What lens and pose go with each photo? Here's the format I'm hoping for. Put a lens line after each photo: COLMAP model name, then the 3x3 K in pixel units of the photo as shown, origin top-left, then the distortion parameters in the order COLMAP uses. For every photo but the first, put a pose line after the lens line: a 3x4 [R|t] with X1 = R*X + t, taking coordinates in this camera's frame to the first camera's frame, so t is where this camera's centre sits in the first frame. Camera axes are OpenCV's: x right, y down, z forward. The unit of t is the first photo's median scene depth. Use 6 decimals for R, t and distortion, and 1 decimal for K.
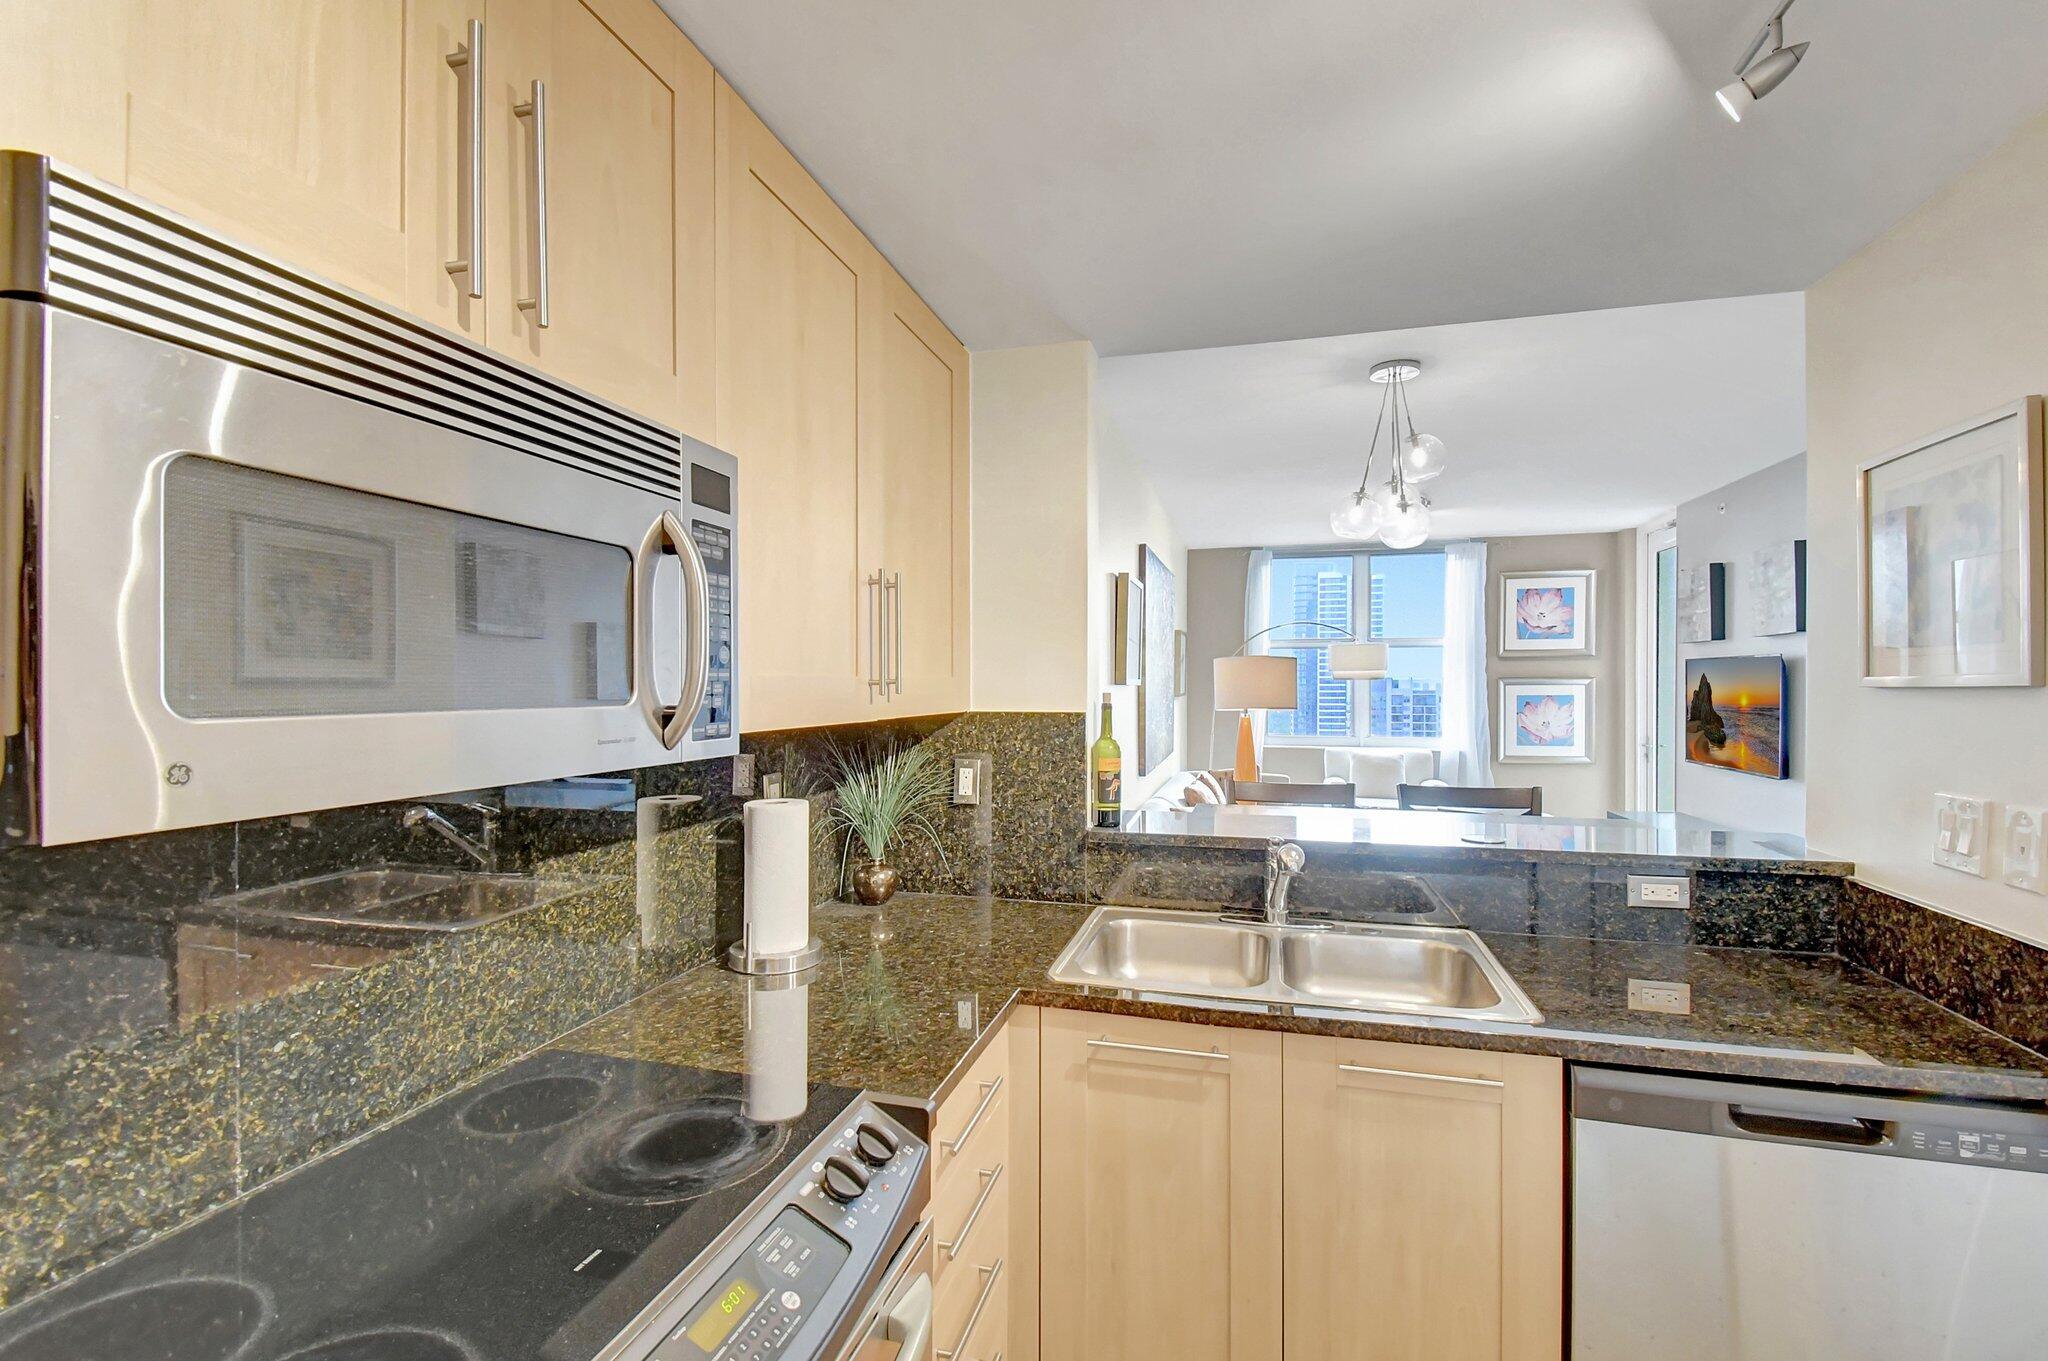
lens RADIAL K [[913.4, 0, 1024.6], [0, 913.4, 690.2], [0, 0, 1]] dist [0.021351, -0.012664]
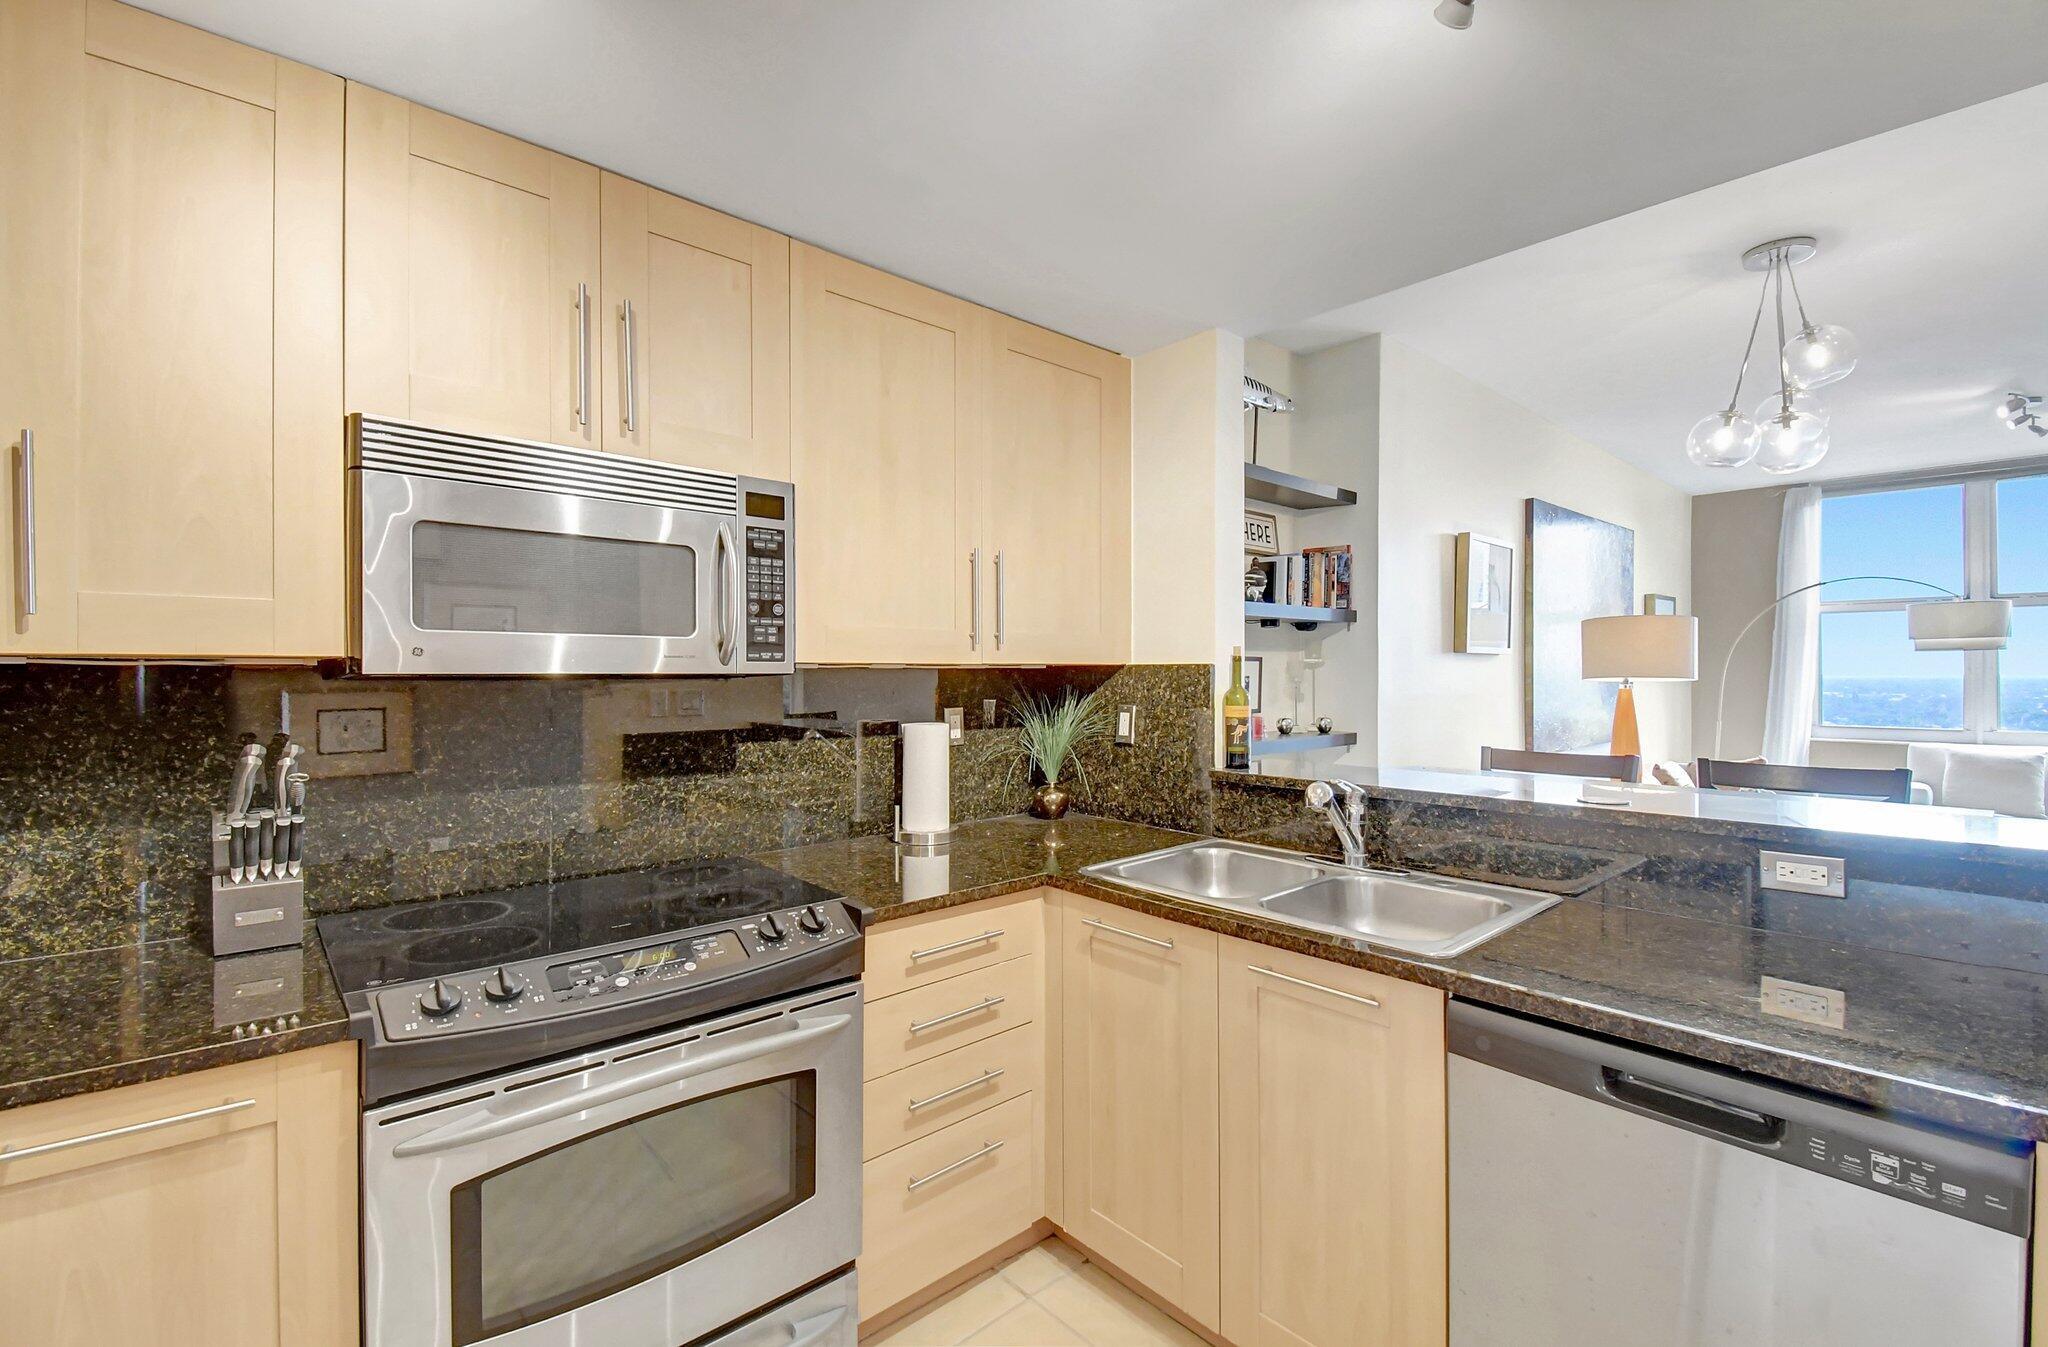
lens RADIAL K [[893.0, 0, 1026.5], [0, 893.0, 676.1], [0, 0, 1]] dist [0.021622, -0.007151]
pose [[0.839307, 0.003173, -0.543648, 0.470252], [-0.003790, 0.999993, -0.000013, 0.040551], [0.543644, 0.002072, 0.839313, -0.035798]]
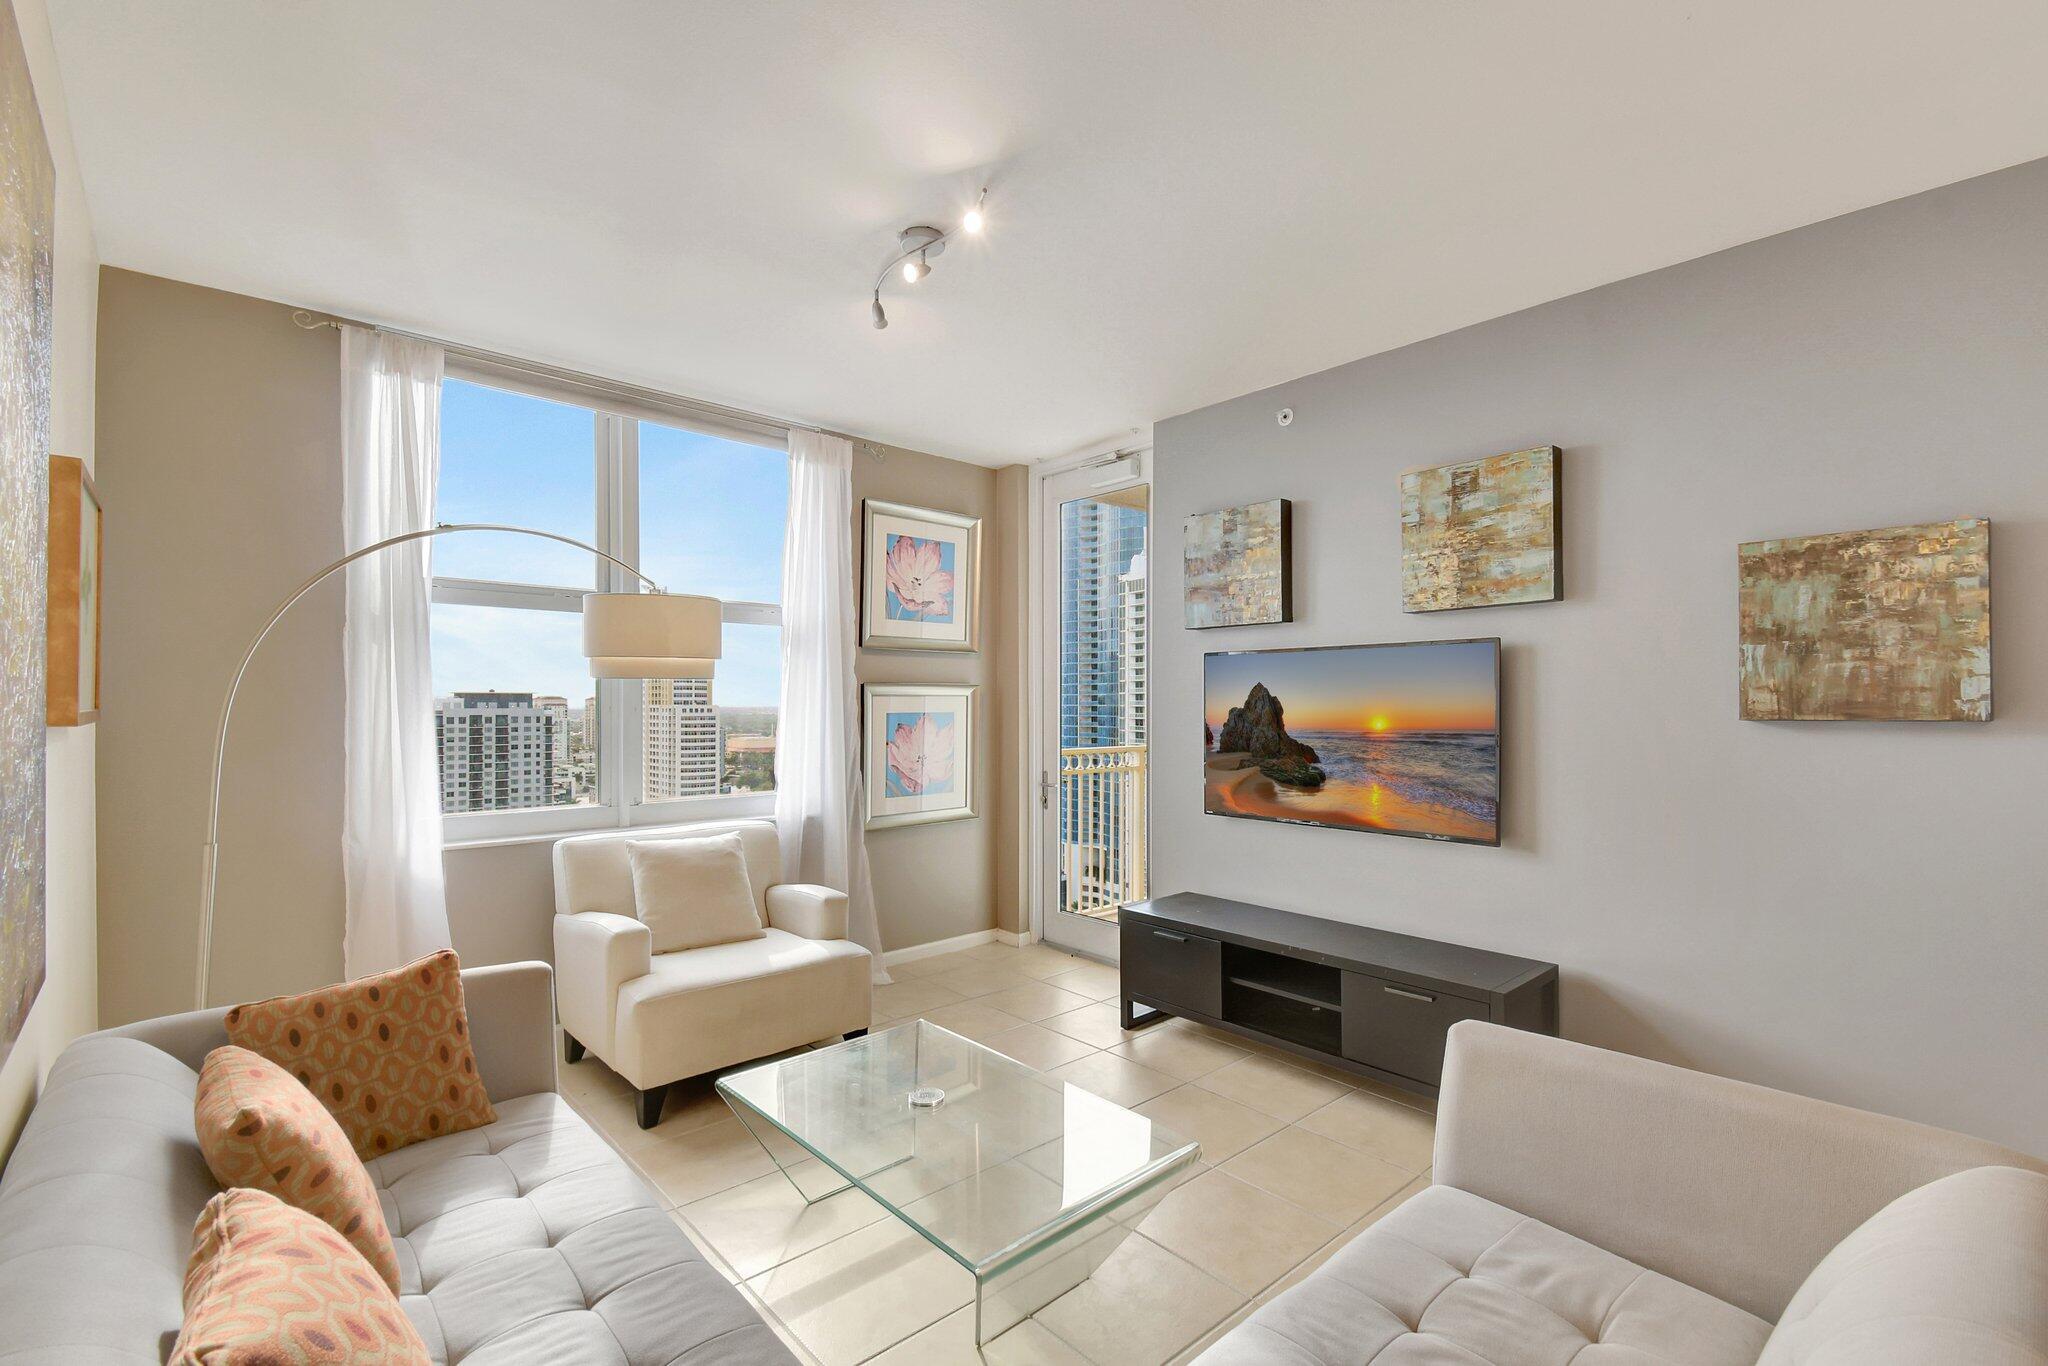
lens RADIAL K [[913.4, 0, 1003.9], [0, 913.4, 699.5], [0, 0, 1]] dist [0.021351, -0.012664]
pose [[0.540924, 0.013279, 0.840967, 0.301643], [0.002146, 0.999850, -0.017169, 0.024367], [-0.841069, 0.011092, 0.540814, 2.185065]]
